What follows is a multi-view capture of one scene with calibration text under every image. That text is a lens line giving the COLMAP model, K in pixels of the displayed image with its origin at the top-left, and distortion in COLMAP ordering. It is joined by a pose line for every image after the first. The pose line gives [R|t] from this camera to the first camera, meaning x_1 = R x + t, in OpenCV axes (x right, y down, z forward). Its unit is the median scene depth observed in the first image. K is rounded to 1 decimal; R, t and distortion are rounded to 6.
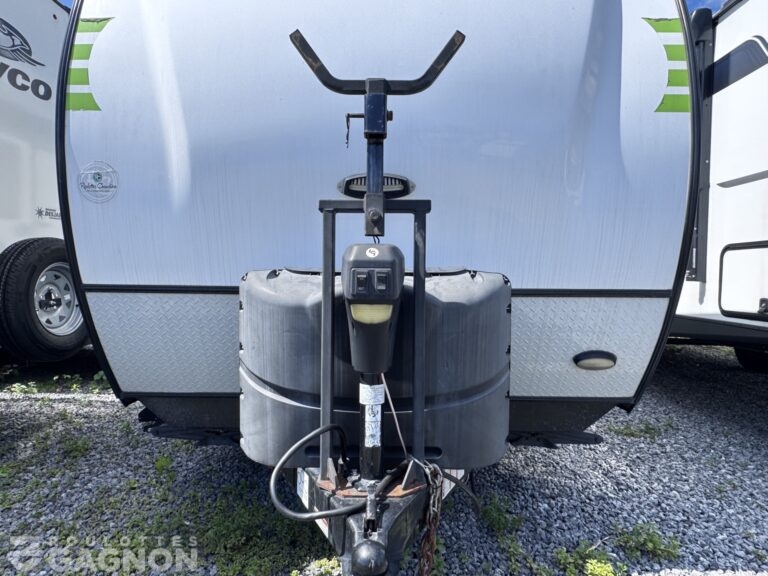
lens RADIAL K [[486.0, 0, 382.0], [0, 486.0, 290.2], [0, 0, 1]] dist [-0.004965, 0.006482]
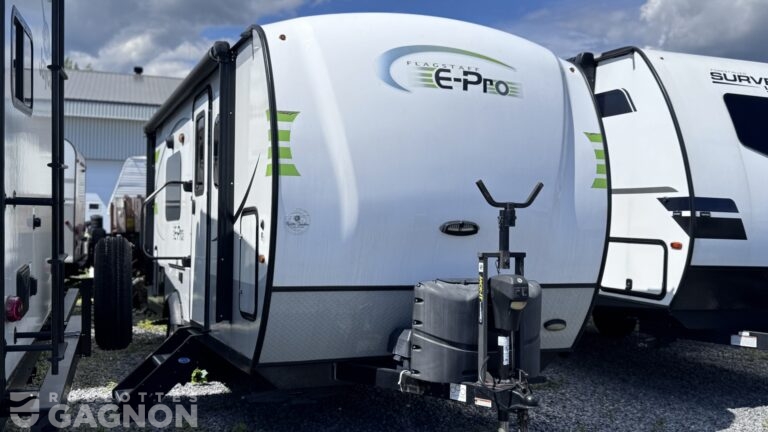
lens RADIAL K [[791.0, 0, 384.0], [0, 791.0, 216.3], [0, 0, 1]] dist [0.105810, 0.000000]
pose [[0.917511, 0.013882, 0.397468, -1.346600], [-0.005263, 0.999727, -0.022766, -0.184387], [-0.397676, 0.018796, 0.917333, -1.445747]]
